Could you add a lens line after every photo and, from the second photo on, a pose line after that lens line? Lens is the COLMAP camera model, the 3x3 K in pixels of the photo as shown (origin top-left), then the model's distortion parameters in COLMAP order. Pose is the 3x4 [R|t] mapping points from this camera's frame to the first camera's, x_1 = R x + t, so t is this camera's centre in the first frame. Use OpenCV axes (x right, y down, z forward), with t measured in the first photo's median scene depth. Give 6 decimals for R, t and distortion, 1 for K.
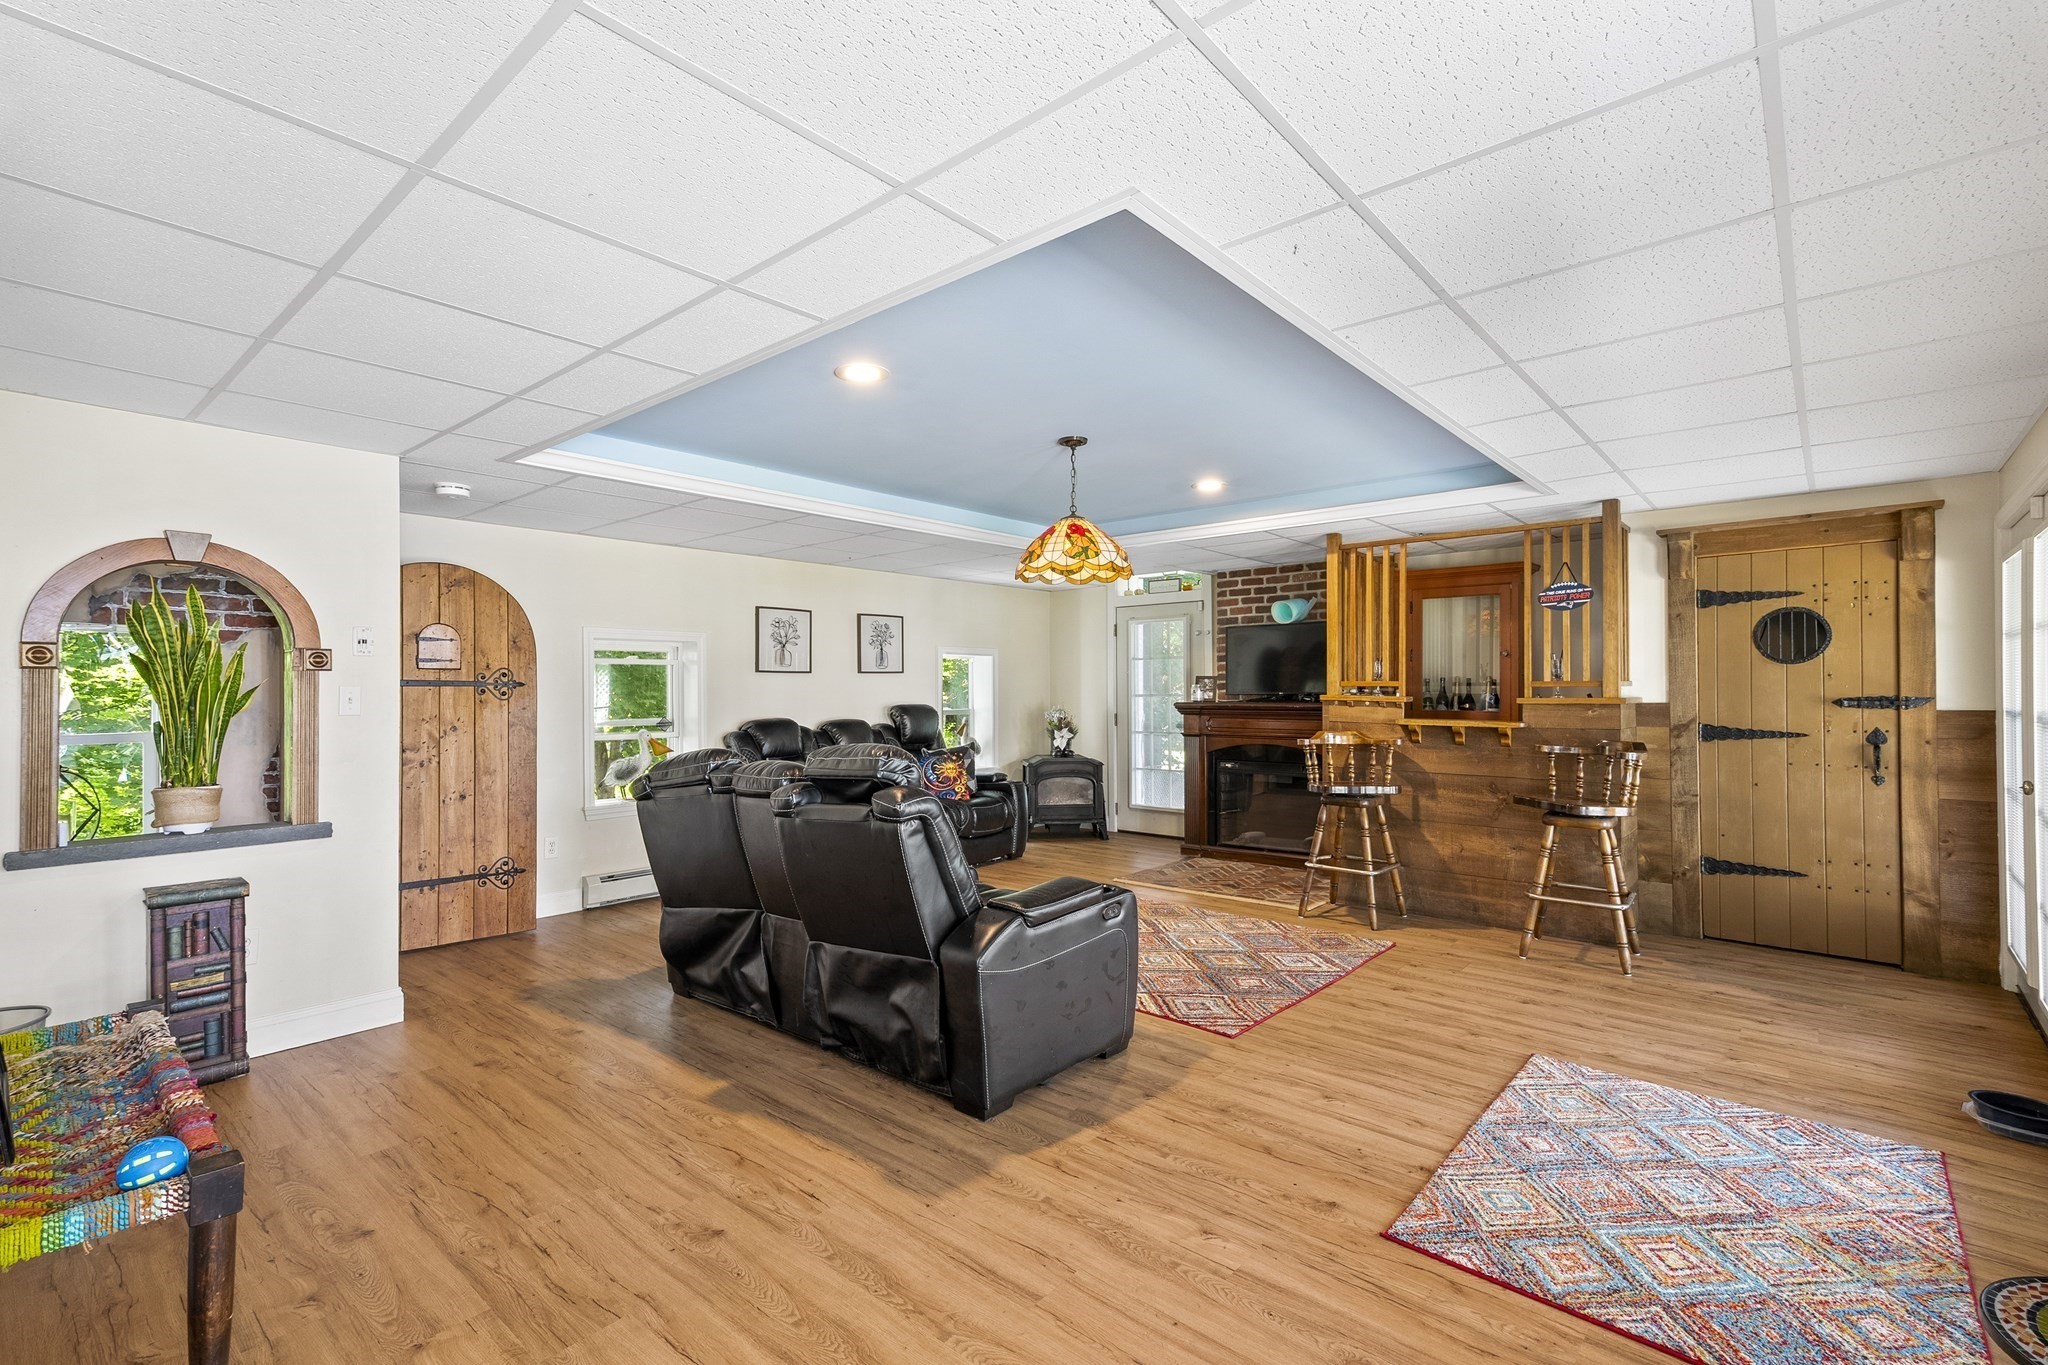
lens RADIAL K [[934.3, 0, 1025.3], [0, 934.3, 685.2], [0, 0, 1]] dist [0.020771, 0.000110]
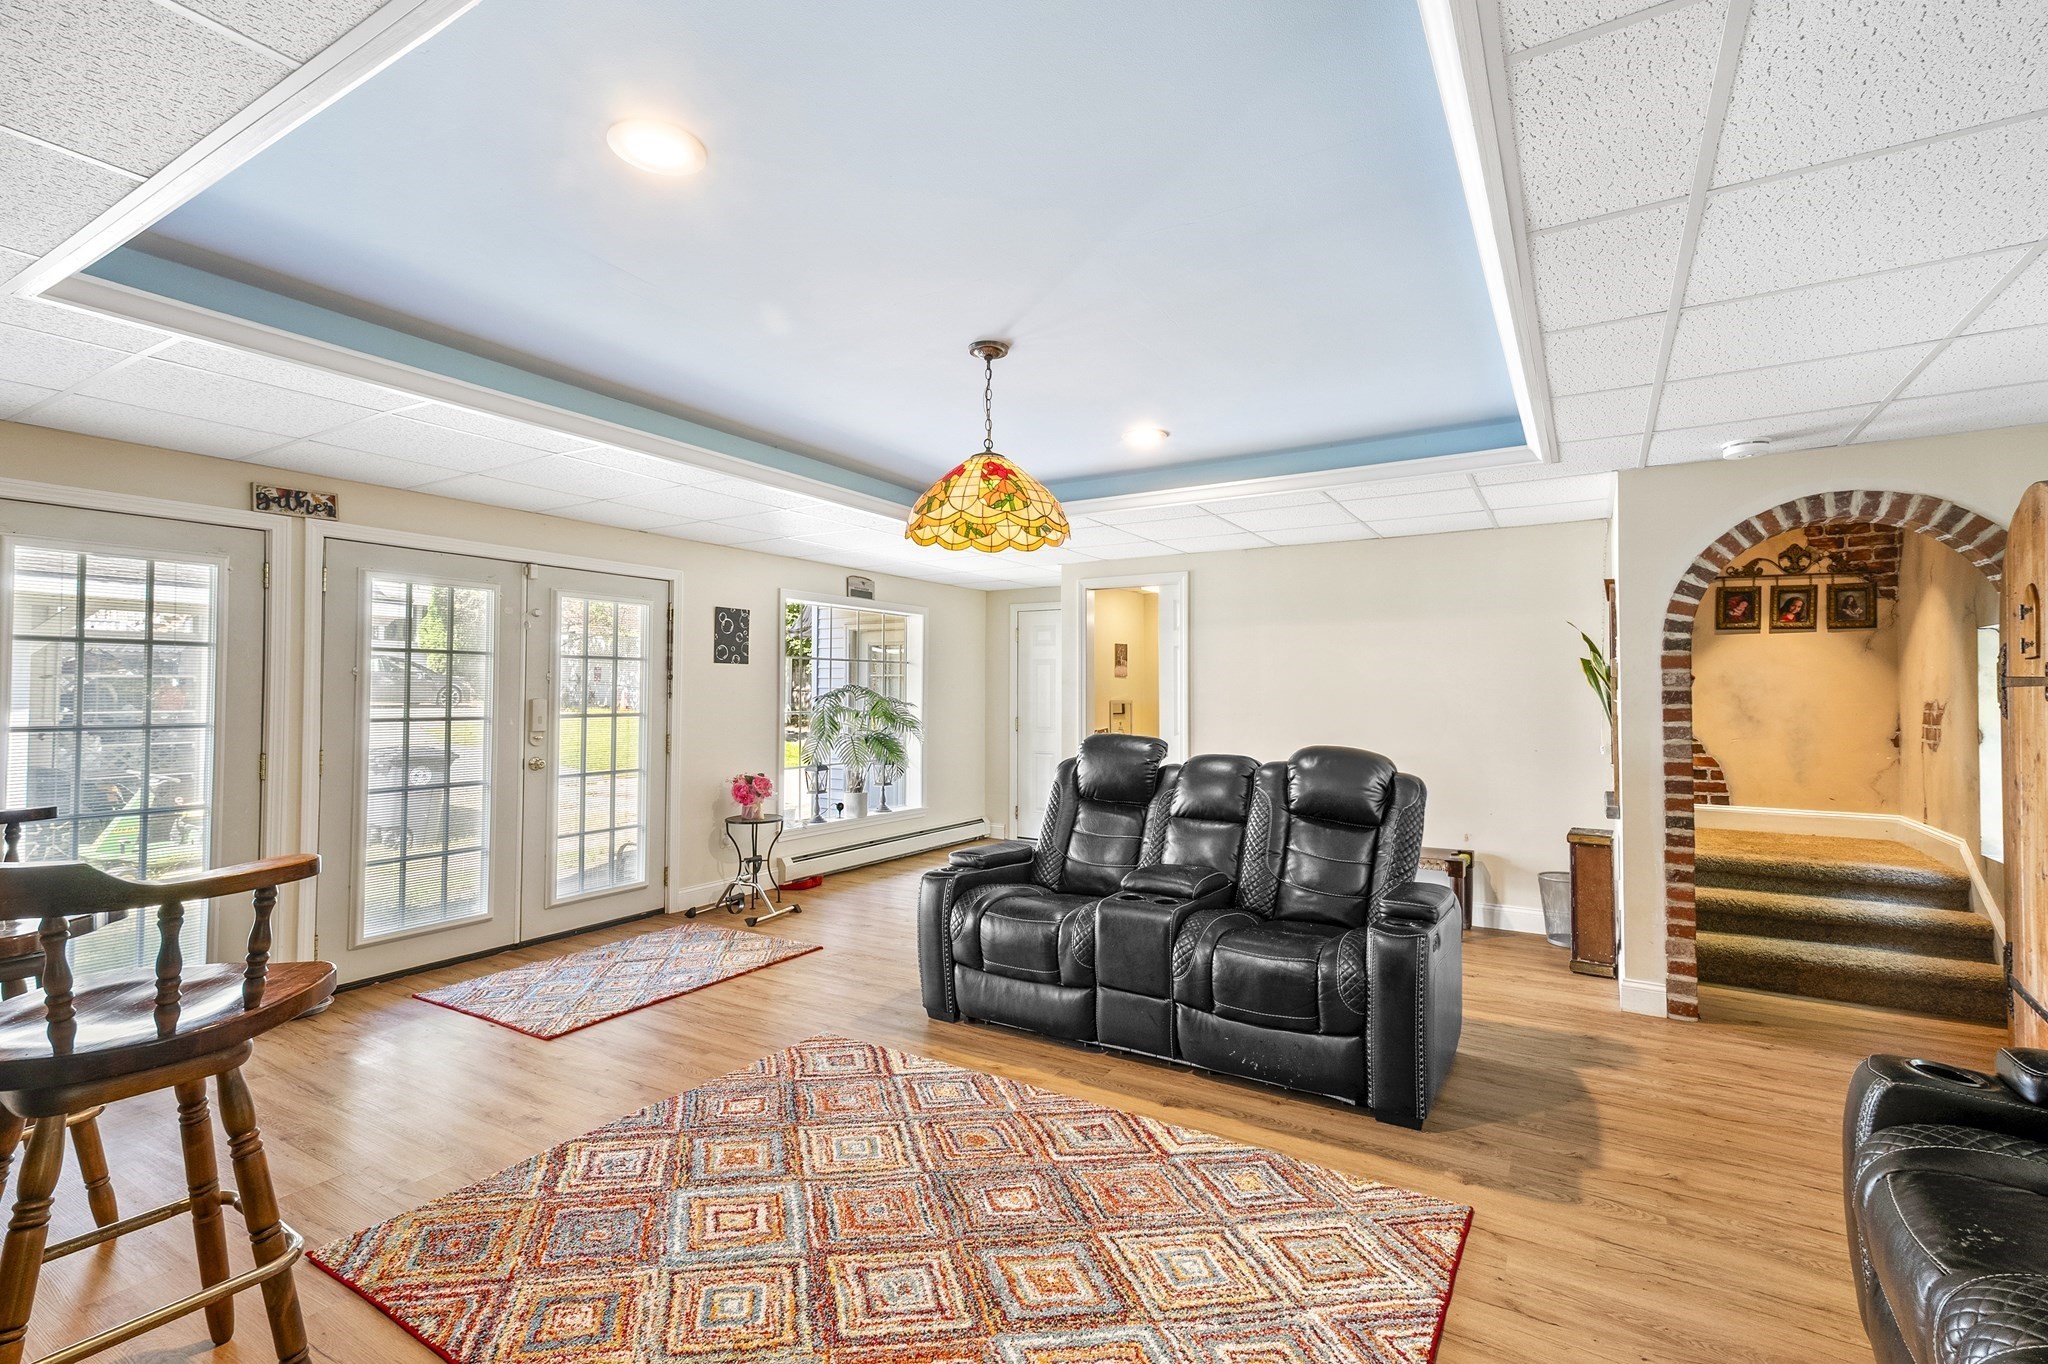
lens RADIAL K [[934.3, 0, 1025.3], [0, 934.3, 684.7], [0, 0, 1]] dist [0.020771, 0.000110]
pose [[-0.986920, 0.001364, -0.161207, 0.138181], [0.004478, 0.999810, -0.018957, 0.010276], [0.161151, -0.019431, -0.986739, 1.691828]]
